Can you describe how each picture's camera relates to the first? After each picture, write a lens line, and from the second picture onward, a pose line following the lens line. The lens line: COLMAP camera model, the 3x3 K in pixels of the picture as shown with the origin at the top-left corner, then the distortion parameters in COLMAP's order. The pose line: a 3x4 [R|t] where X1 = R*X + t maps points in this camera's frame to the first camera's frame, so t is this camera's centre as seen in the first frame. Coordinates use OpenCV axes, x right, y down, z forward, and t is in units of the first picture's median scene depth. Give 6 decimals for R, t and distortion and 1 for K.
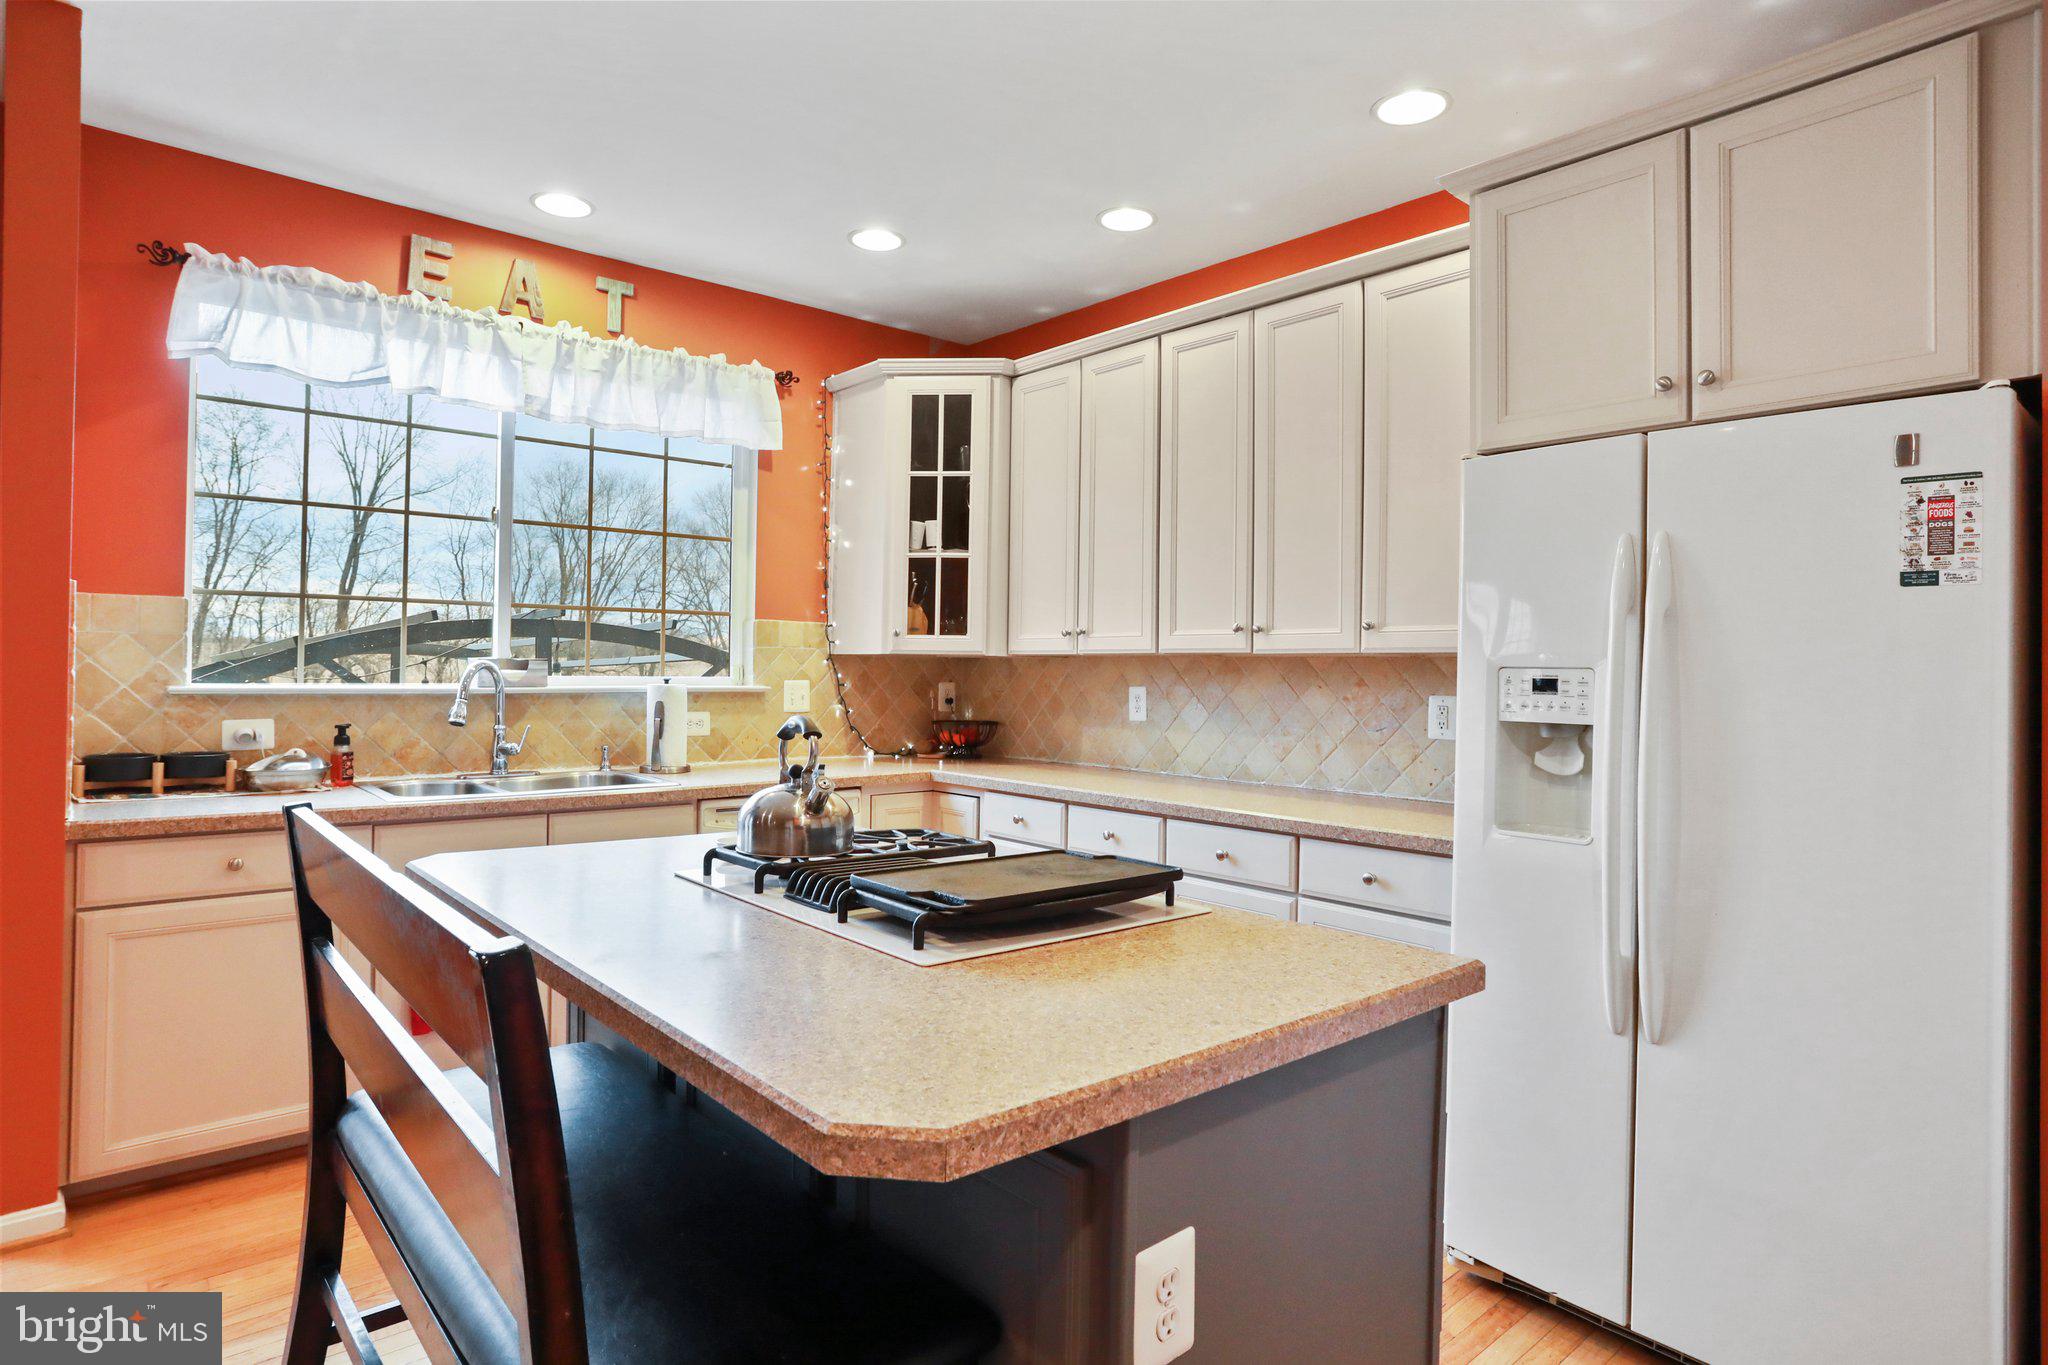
lens RADIAL K [[1121.0, 0, 1022.5], [0, 1121.0, 653.3], [0, 0, 1]] dist [-0.056025, 0.052345]
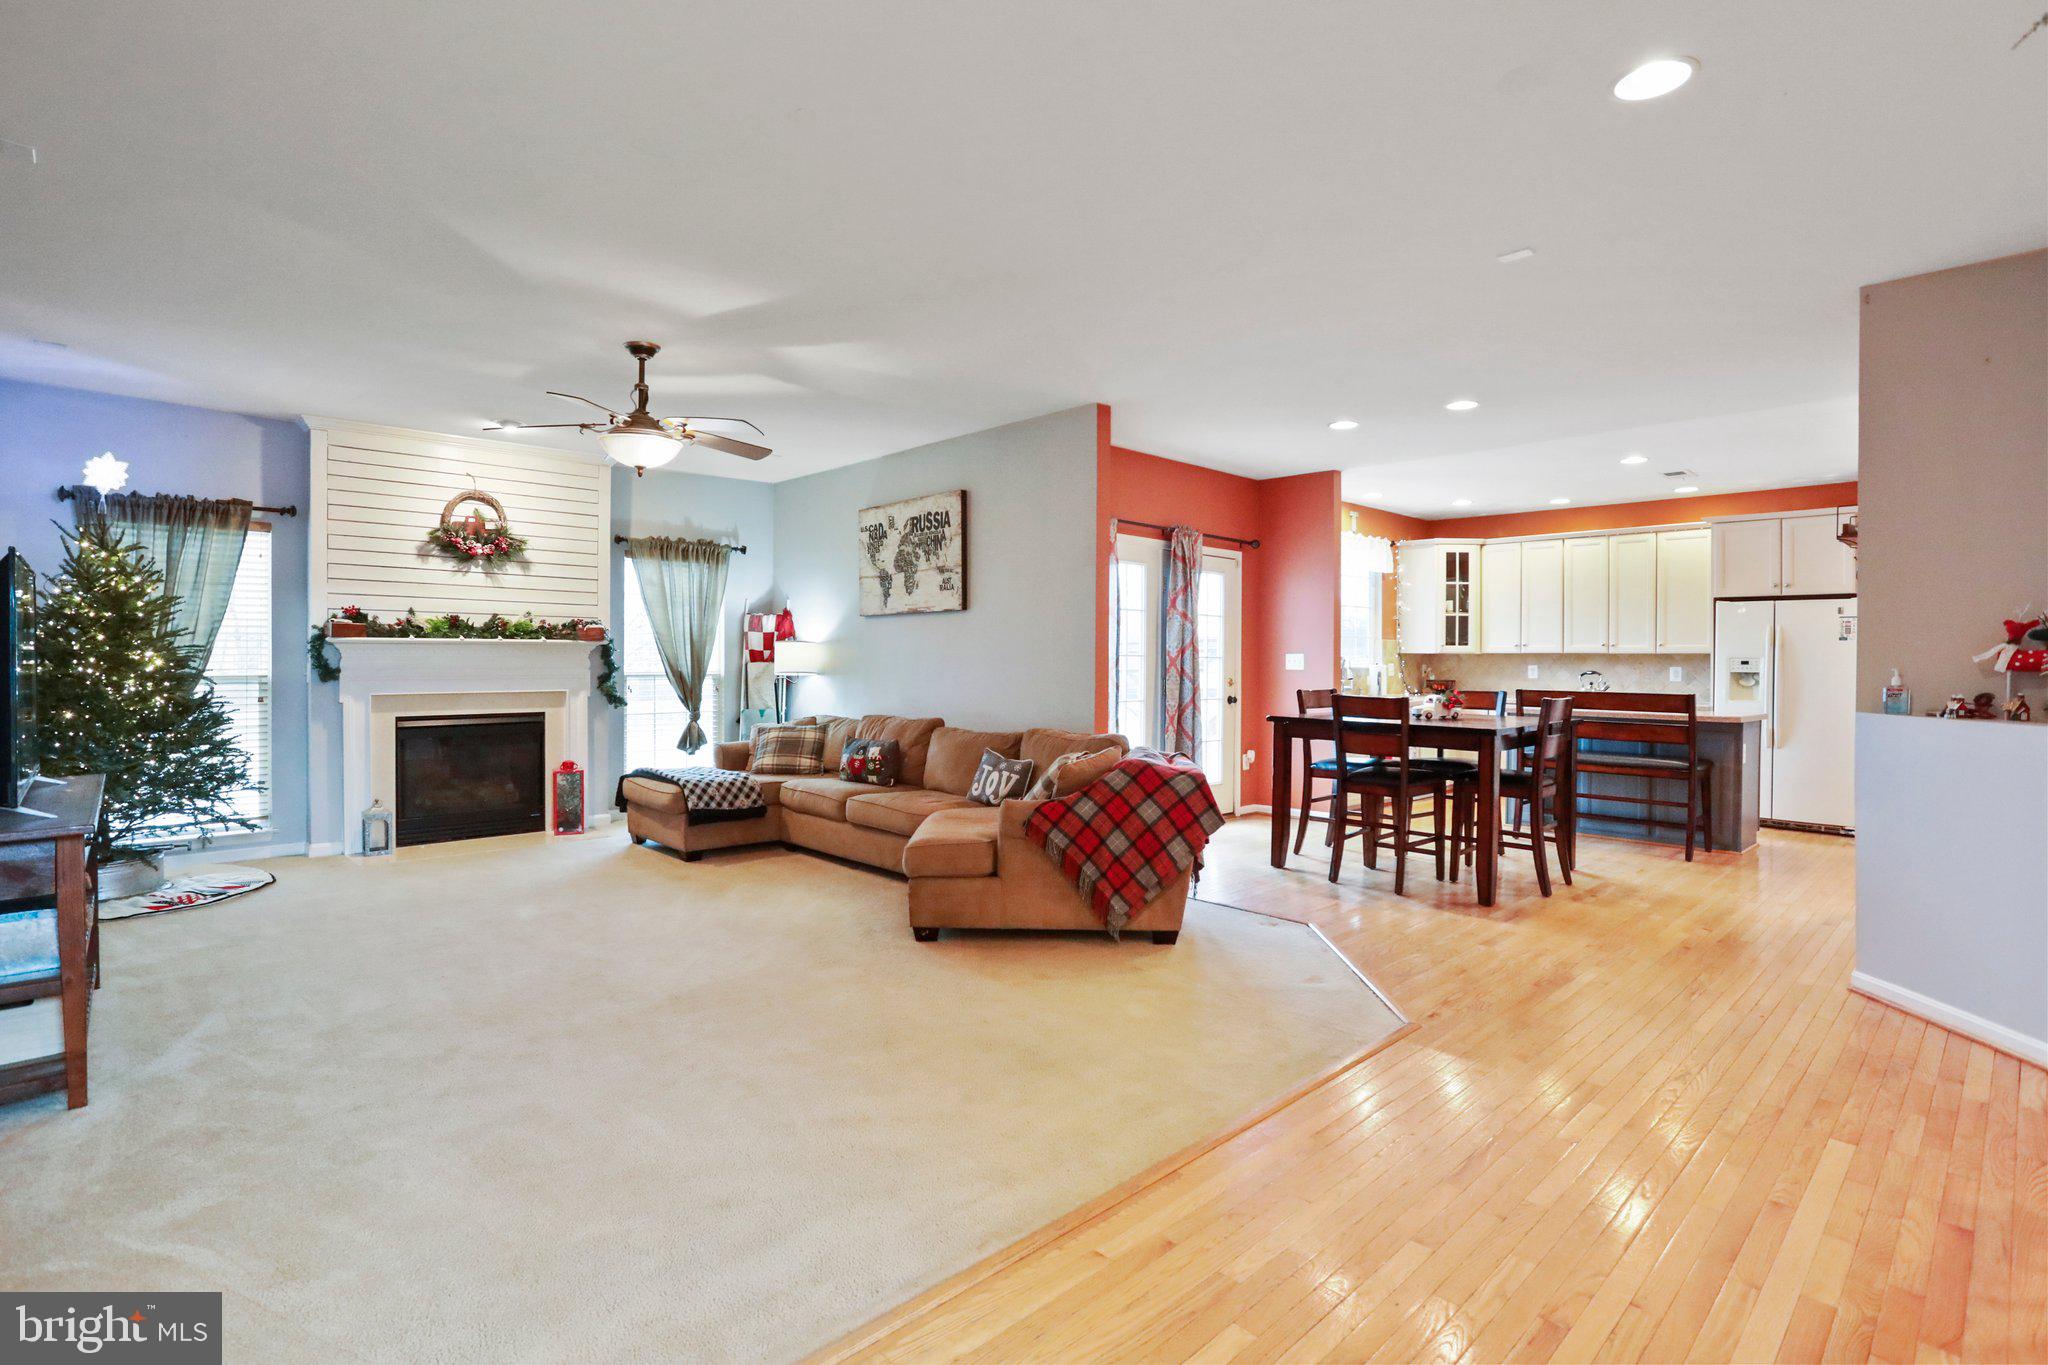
lens RADIAL K [[993.4, 0, 1029.8], [0, 993.4, 658.1], [0, 0, 1]] dist [-0.056124, 0.040683]
pose [[0.998919, -0.005674, 0.046140, -1.183790], [0.004955, 0.999865, 0.015688, -0.028973], [-0.046223, -0.015442, 0.998812, -1.243289]]
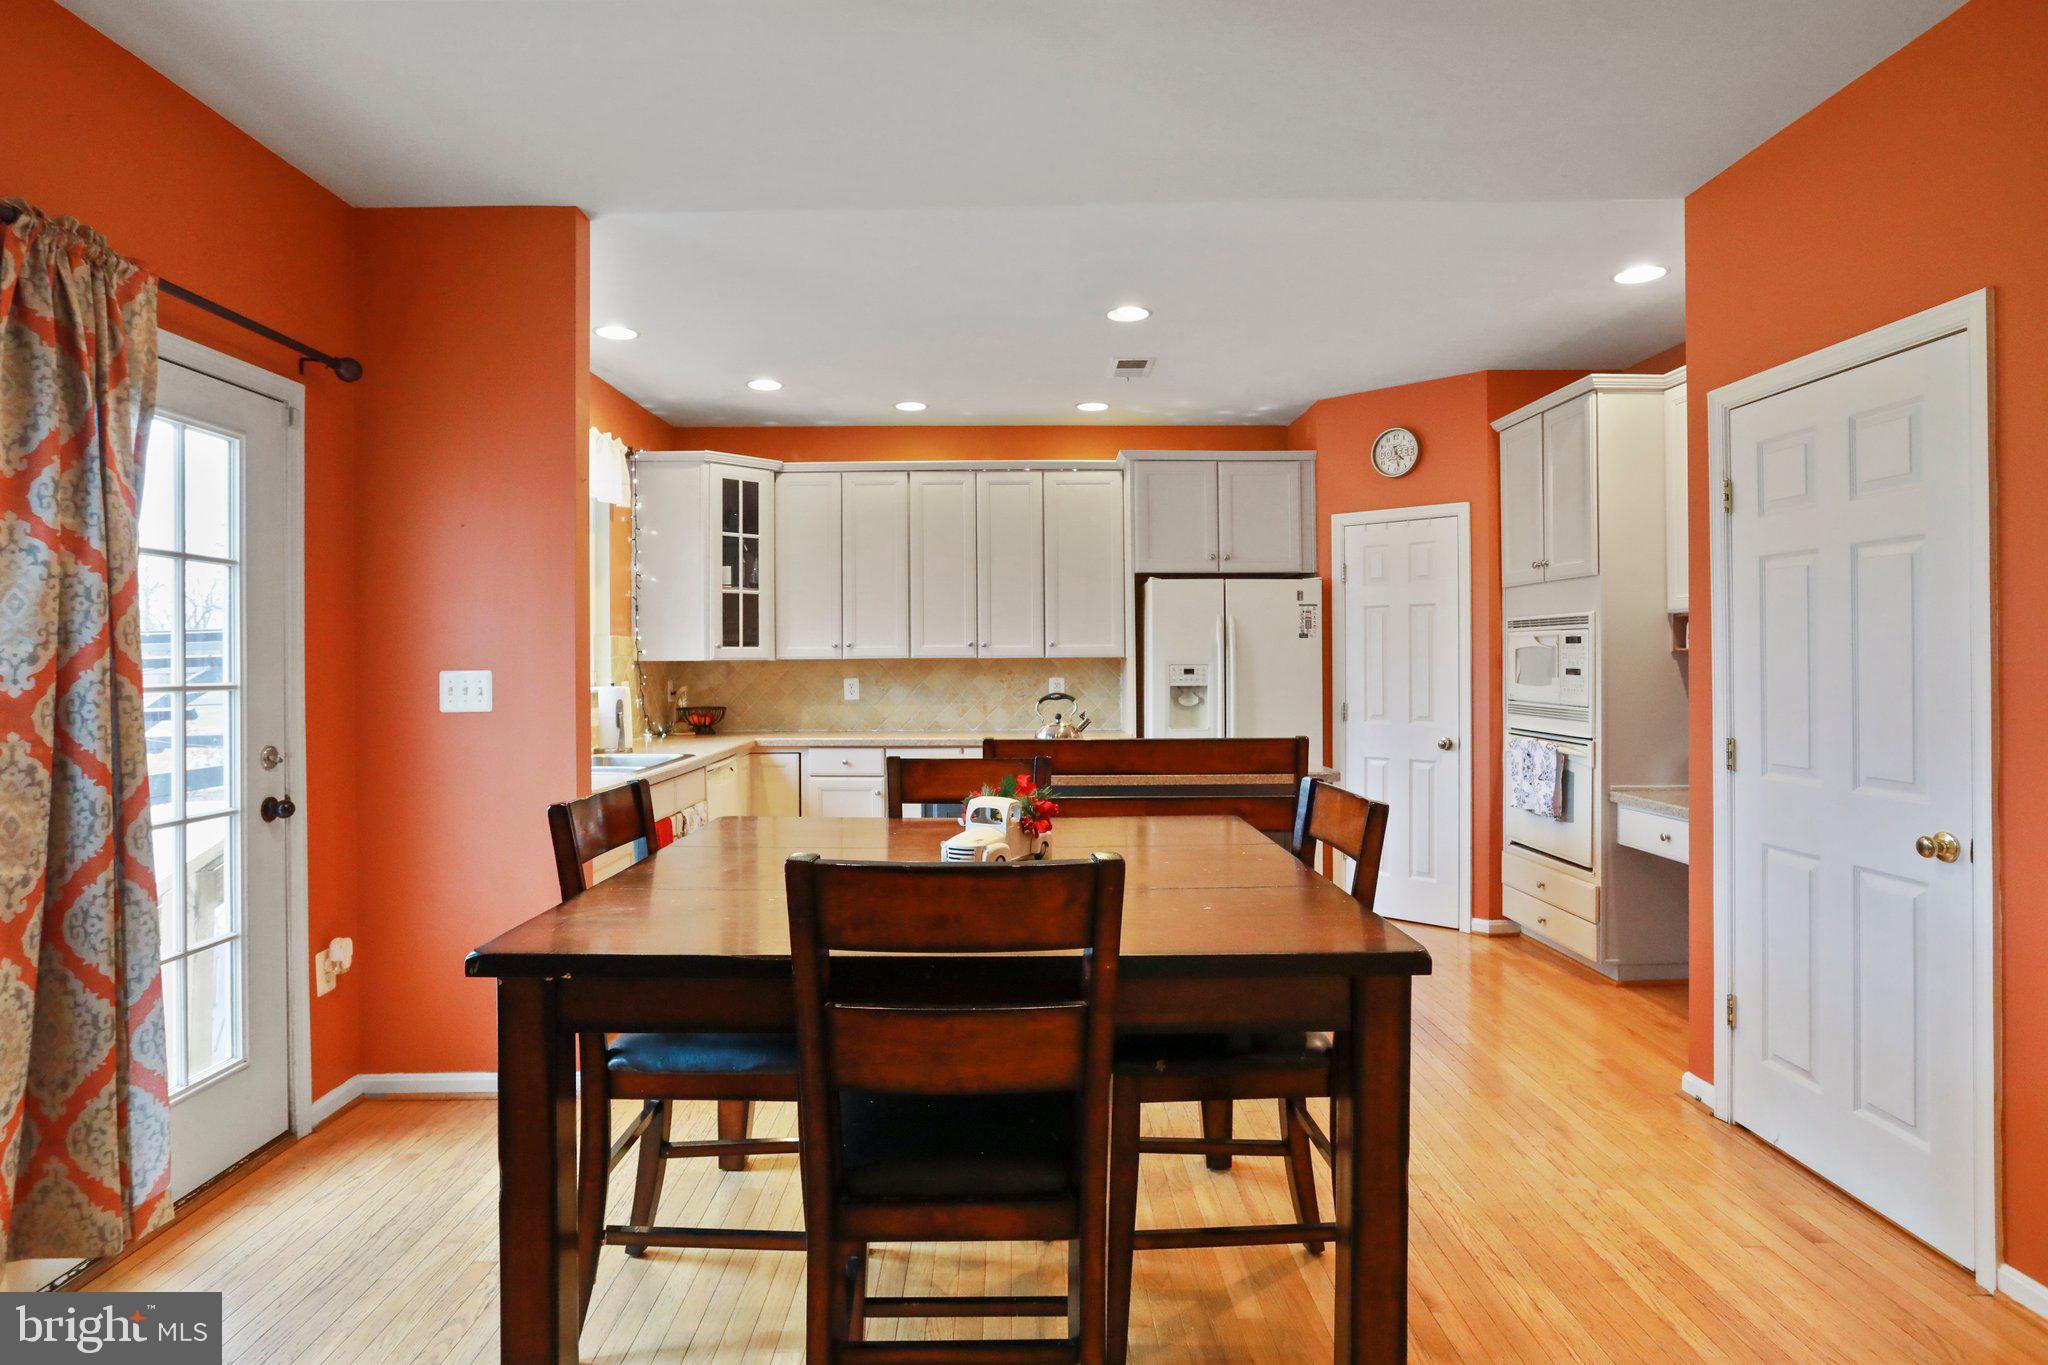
lens RADIAL K [[1090.3, 0, 1017.7], [0, 1090.3, 658.2], [0, 0, 1]] dist [-0.054083, 0.027559]
pose [[0.651640, -0.016279, 0.758354, -0.922842], [0.003253, 0.999820, 0.018667, -0.027244], [-0.758522, -0.009697, 0.651576, -0.189949]]
